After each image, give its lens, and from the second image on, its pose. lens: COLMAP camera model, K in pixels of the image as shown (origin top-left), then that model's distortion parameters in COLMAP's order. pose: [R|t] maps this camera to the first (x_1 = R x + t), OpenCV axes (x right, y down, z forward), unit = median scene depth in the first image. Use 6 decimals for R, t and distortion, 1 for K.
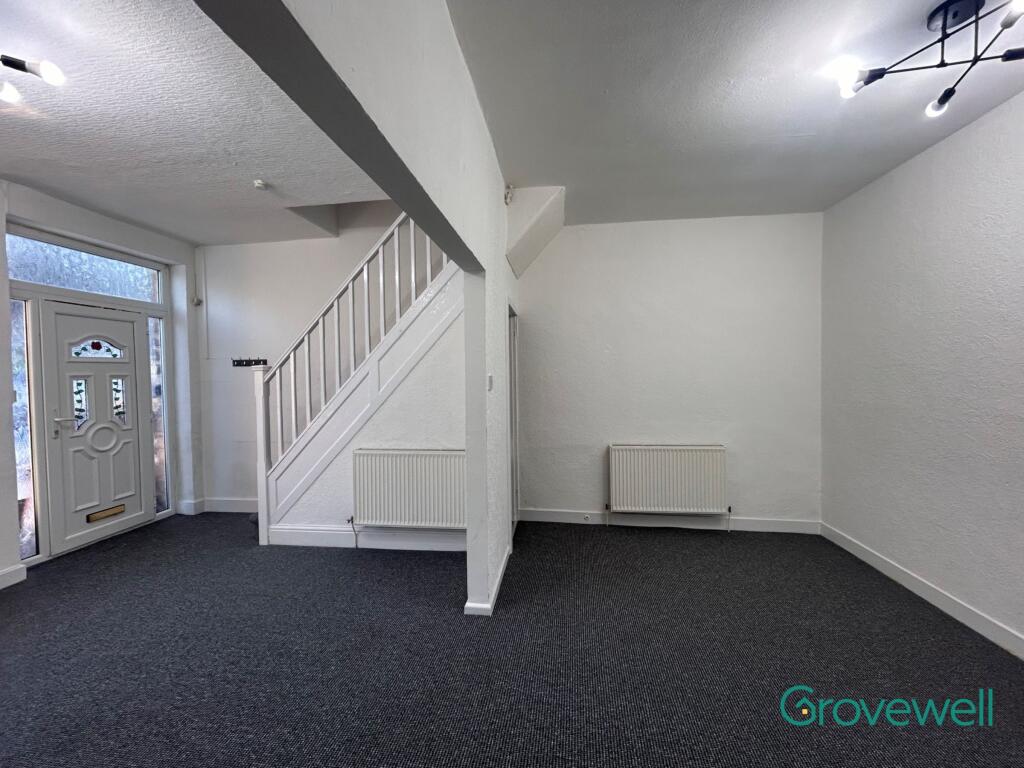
lens RADIAL K [[415.0, 0, 511.4], [0, 415.0, 381.9], [0, 0, 1]] dist [0.000150, 0.000034]
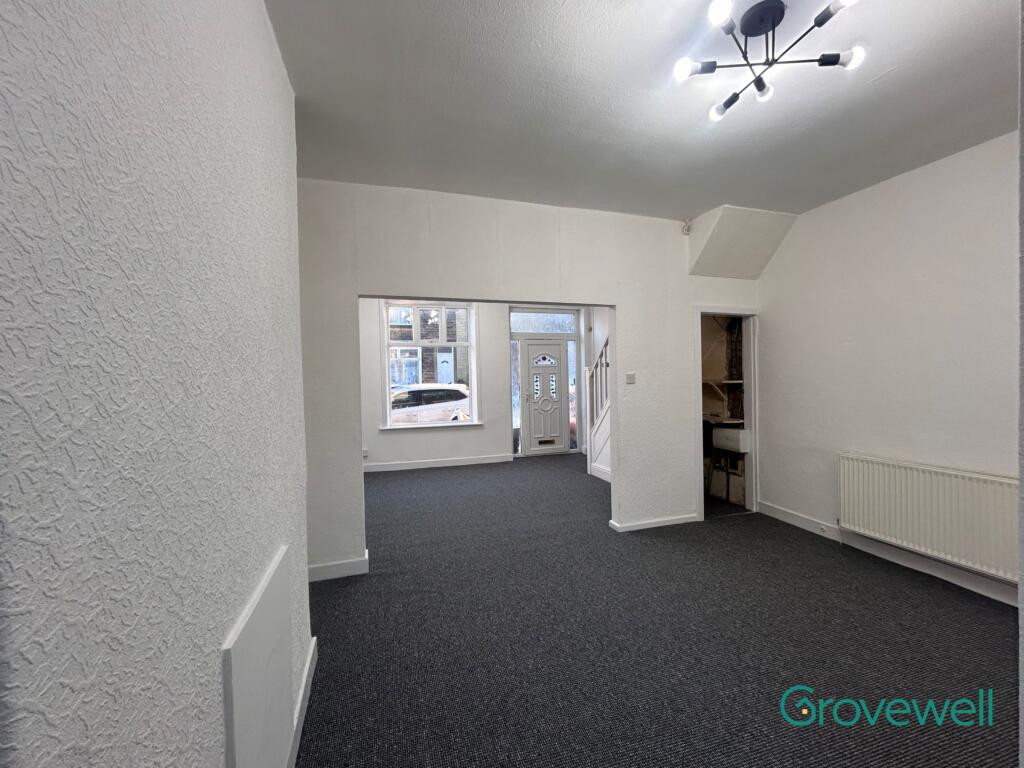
lens RADIAL K [[415.0, 0, 511.4], [0, 415.0, 381.9], [0, 0, 1]] dist [0.000150, 0.000034]
pose [[0.418090, 0.014390, -0.908292, 0.766245], [-0.007551, 0.999895, 0.012365, 0.003477], [0.908374, 0.001689, 0.418154, 0.014794]]
